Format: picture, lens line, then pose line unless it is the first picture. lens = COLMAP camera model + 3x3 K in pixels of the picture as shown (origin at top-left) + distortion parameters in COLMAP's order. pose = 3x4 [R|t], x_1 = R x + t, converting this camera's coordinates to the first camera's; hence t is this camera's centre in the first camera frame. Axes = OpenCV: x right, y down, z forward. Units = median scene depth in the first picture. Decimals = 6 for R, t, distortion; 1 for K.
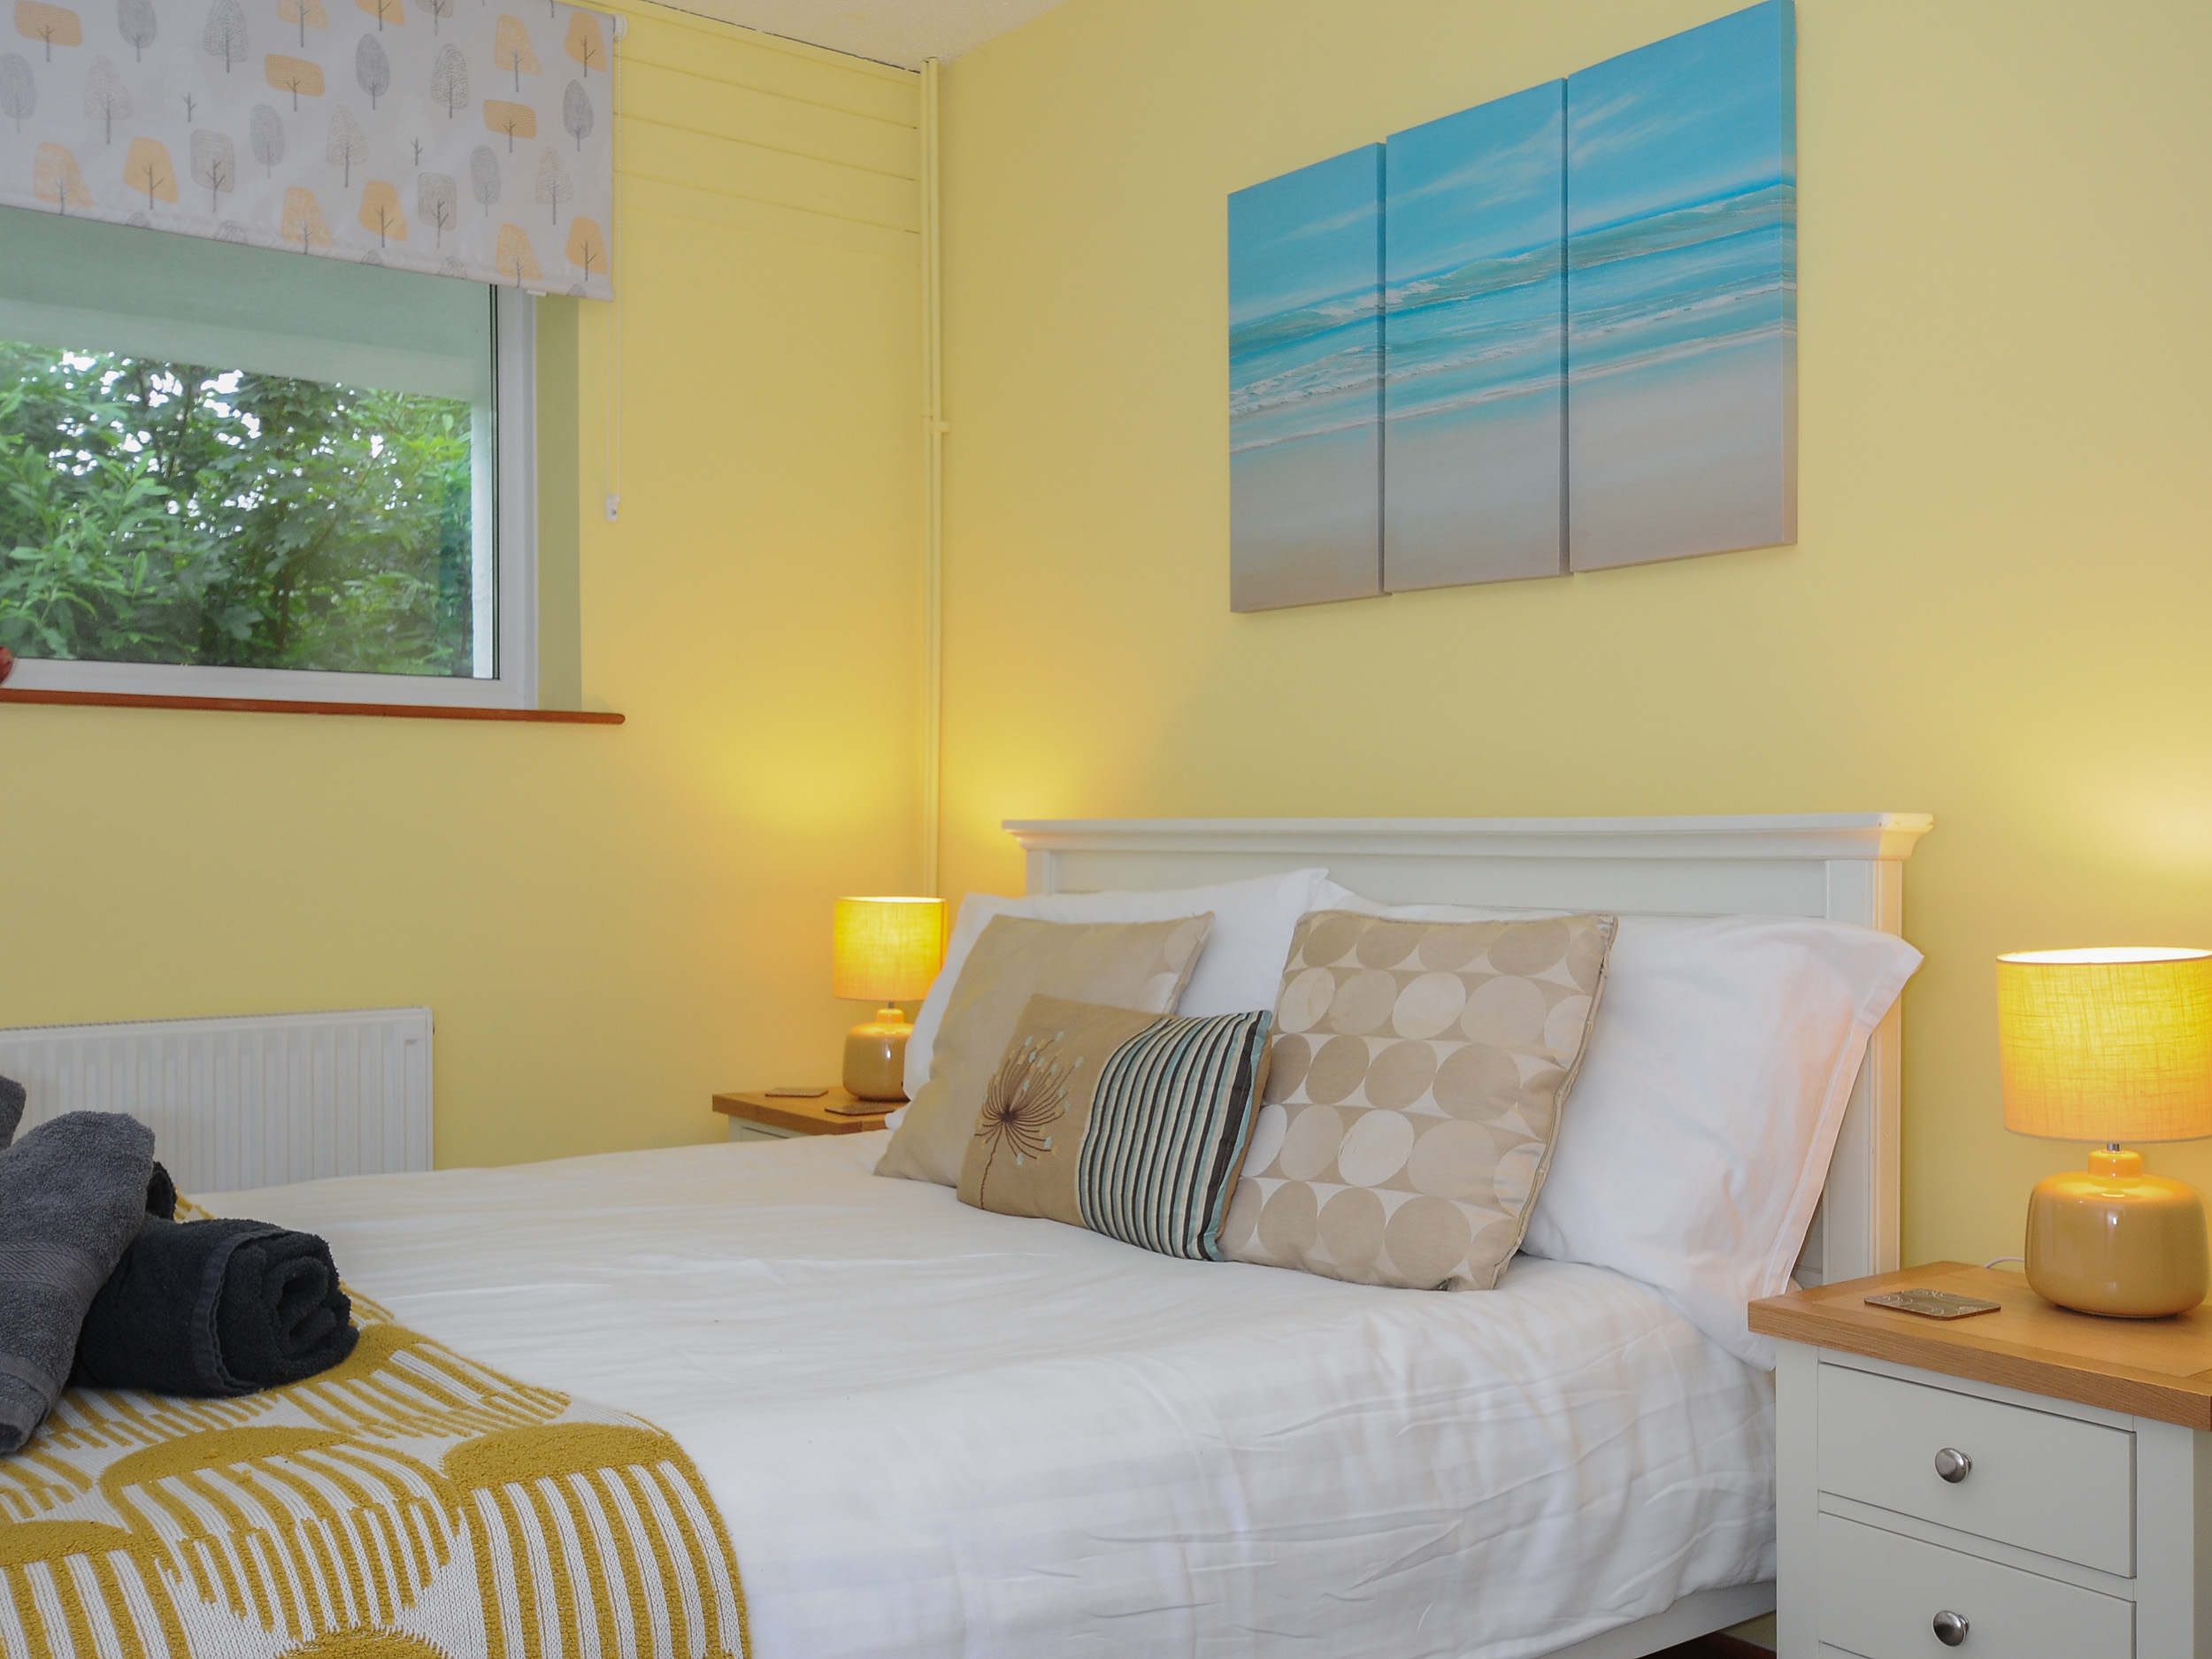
lens RADIAL K [[2135.0, 0, 1099.4], [0, 2135.0, 873.9], [0, 0, 1]] dist [0.010662, -0.007765]
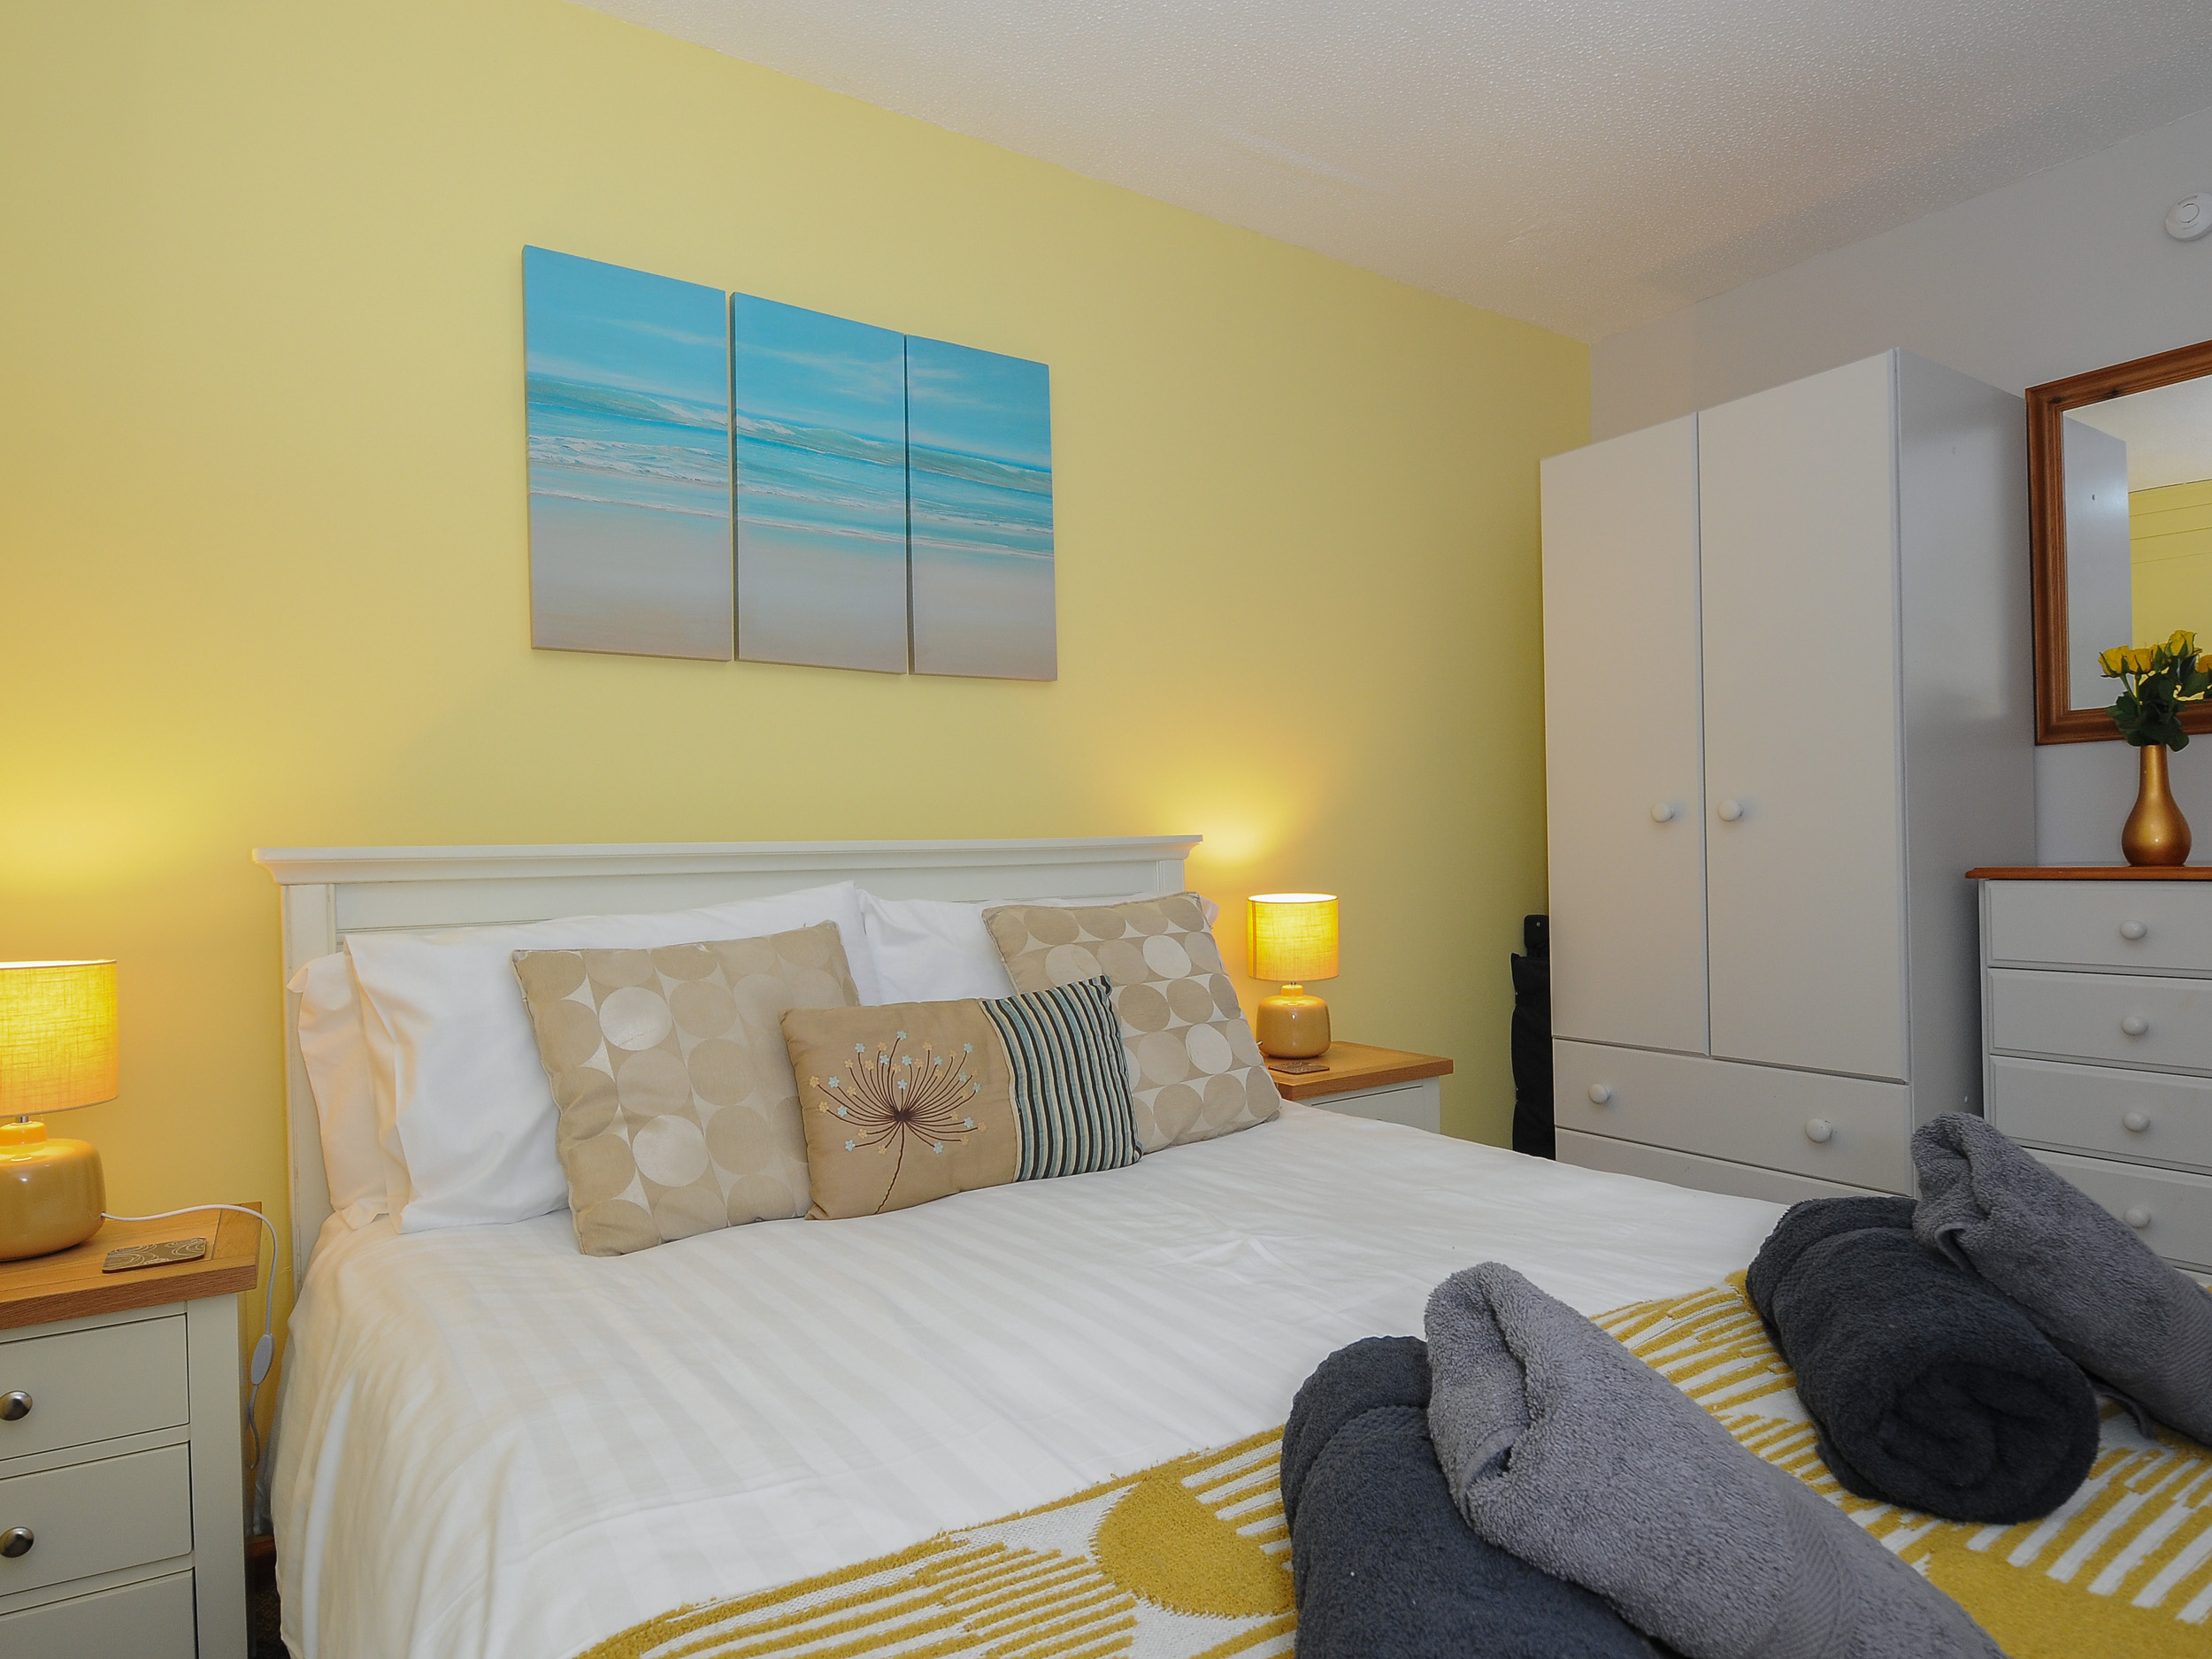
lens RADIAL K [[1339.5, 0, 1109.0], [0, 1339.5, 842.3], [0, 0, 1]] dist [0.004137, -0.000225]
pose [[0.042015, 0.000843, 0.999117, -0.780323], [0.038170, 0.999268, -0.002448, -0.020444], [-0.998388, 0.038239, 0.041952, 0.942566]]
